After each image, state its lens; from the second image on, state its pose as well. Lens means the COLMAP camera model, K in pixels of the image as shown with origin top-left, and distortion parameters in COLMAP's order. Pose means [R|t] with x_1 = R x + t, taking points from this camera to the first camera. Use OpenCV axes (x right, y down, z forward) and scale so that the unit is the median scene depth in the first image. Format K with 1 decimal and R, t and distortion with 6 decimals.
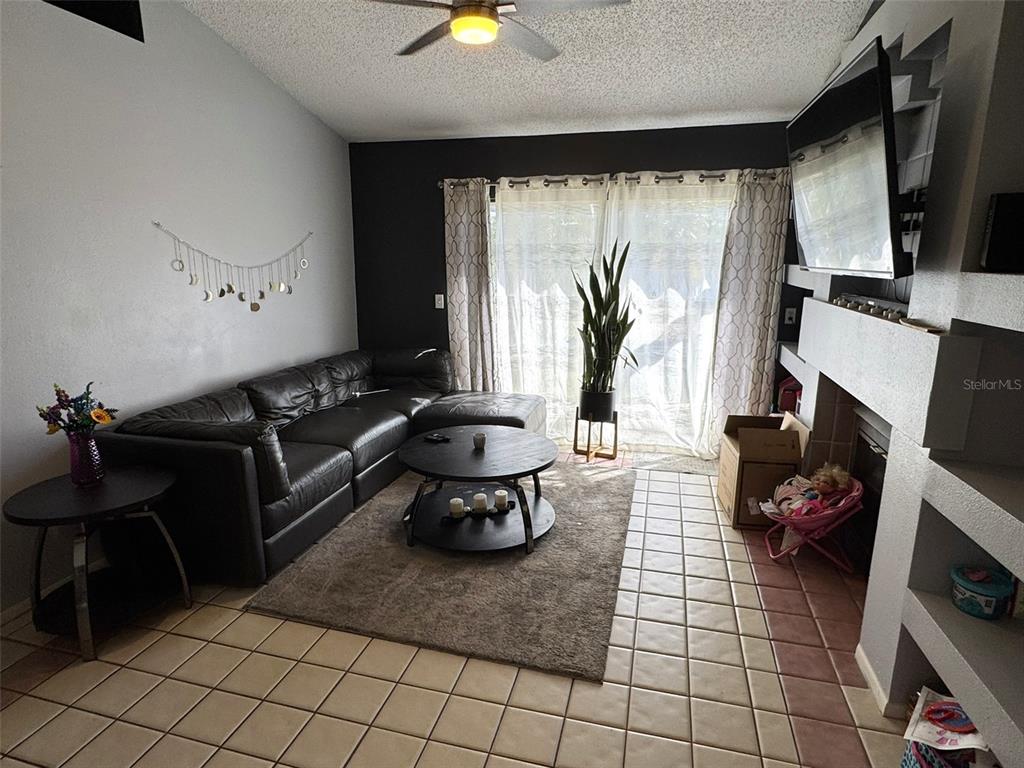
lens RADIAL K [[580.5, 0, 510.4], [0, 580.5, 386.8], [0, 0, 1]] dist [-0.006459, -0.000483]
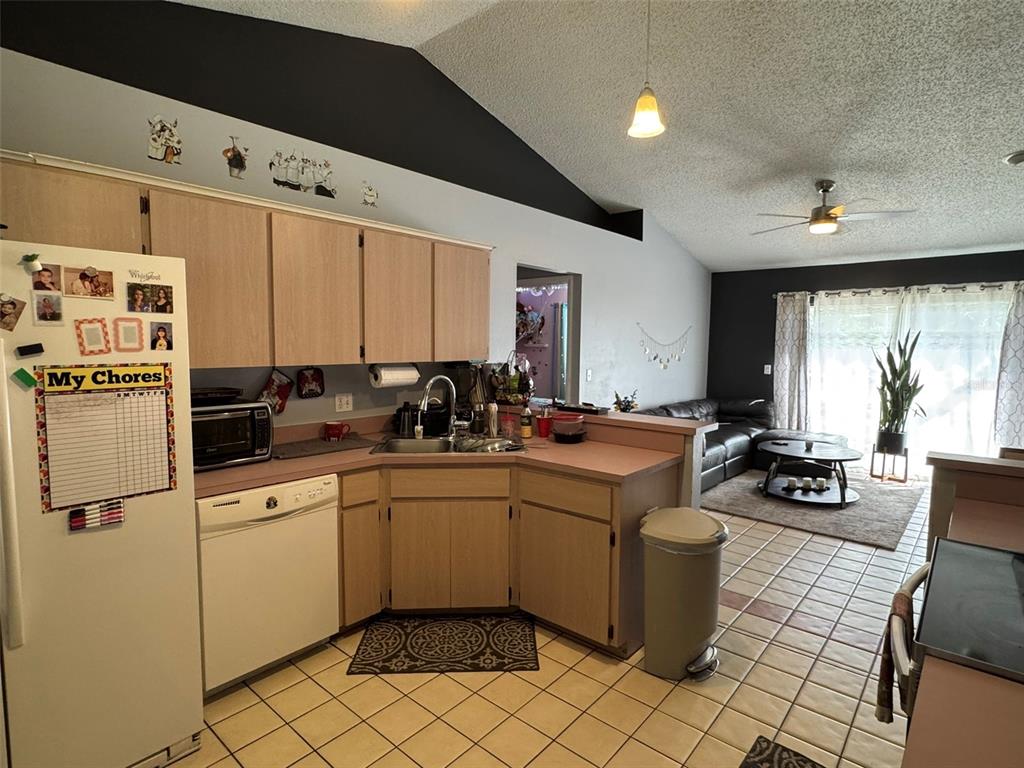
lens RADIAL K [[541.0, 0, 511.0], [0, 541.0, 385.2], [0, 0, 1]] dist [-0.001810, -0.000192]
pose [[0.894750, 0.041449, -0.444640, -0.104382], [-0.104594, 0.987439, -0.118426, 0.151477], [0.434147, 0.152468, 0.887846, -0.626967]]
